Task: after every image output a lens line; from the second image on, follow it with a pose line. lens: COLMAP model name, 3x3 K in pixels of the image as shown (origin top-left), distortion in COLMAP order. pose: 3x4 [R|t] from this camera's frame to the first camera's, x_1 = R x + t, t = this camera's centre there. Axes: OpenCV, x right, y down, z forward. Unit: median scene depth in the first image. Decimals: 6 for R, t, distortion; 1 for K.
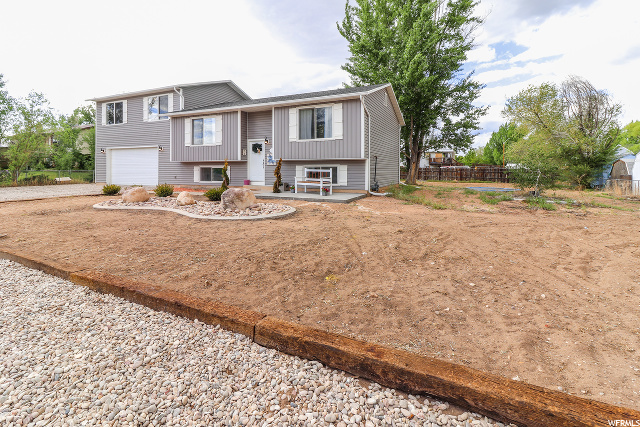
lens RADIAL K [[359.0, 0, 320.0], [0, 359.0, 213.5], [0, 0, 1]] dist [-0.001191, -0.000452]
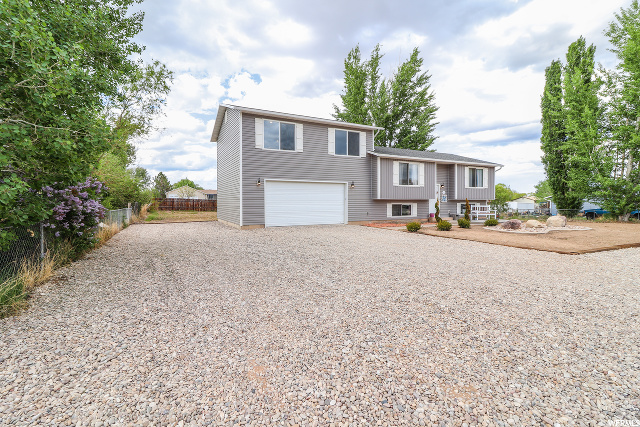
lens RADIAL K [[291.2, 0, 318.4], [0, 291.2, 205.2], [0, 0, 1]] dist [-0.001189, -0.000676]
pose [[0.571215, 0.001967, 0.820798, -1.193899], [0.108348, 0.991066, -0.077777, -0.079741], [-0.813618, 0.133359, 0.565899, 0.669991]]
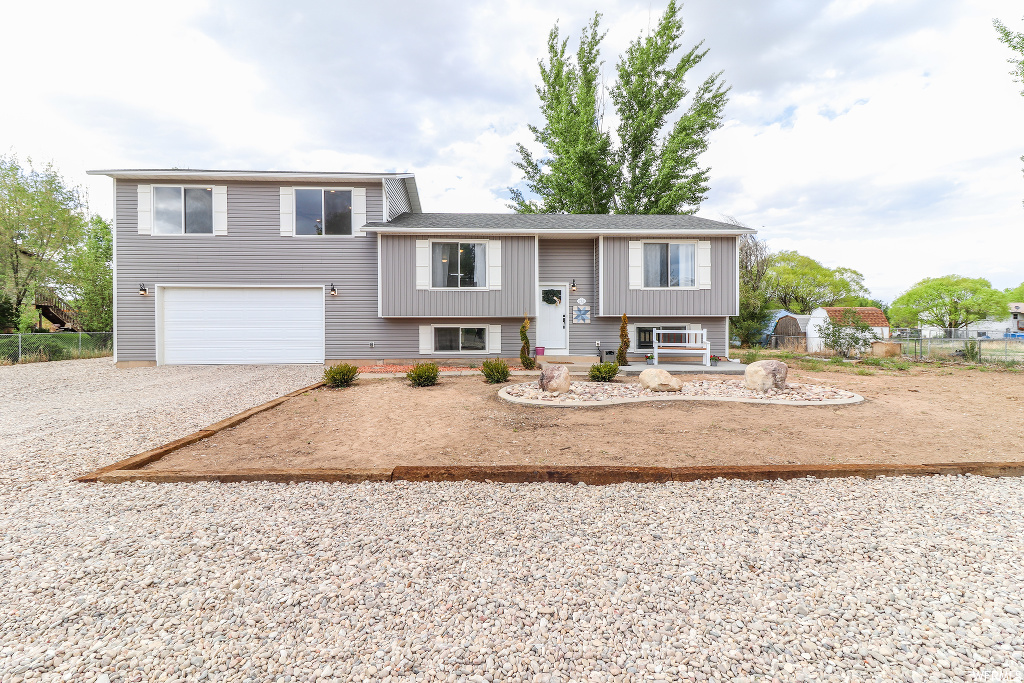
lens RADIAL K [[470.9, 0, 512.0], [0, 470.9, 341.5], [0, 0, 1]] dist [-0.001022, -0.000271]
pose [[0.840936, -0.012003, 0.541002, -0.622174], [0.069720, 0.993825, -0.086323, -0.034327], [-0.536625, 0.110311, 0.836579, 0.322613]]
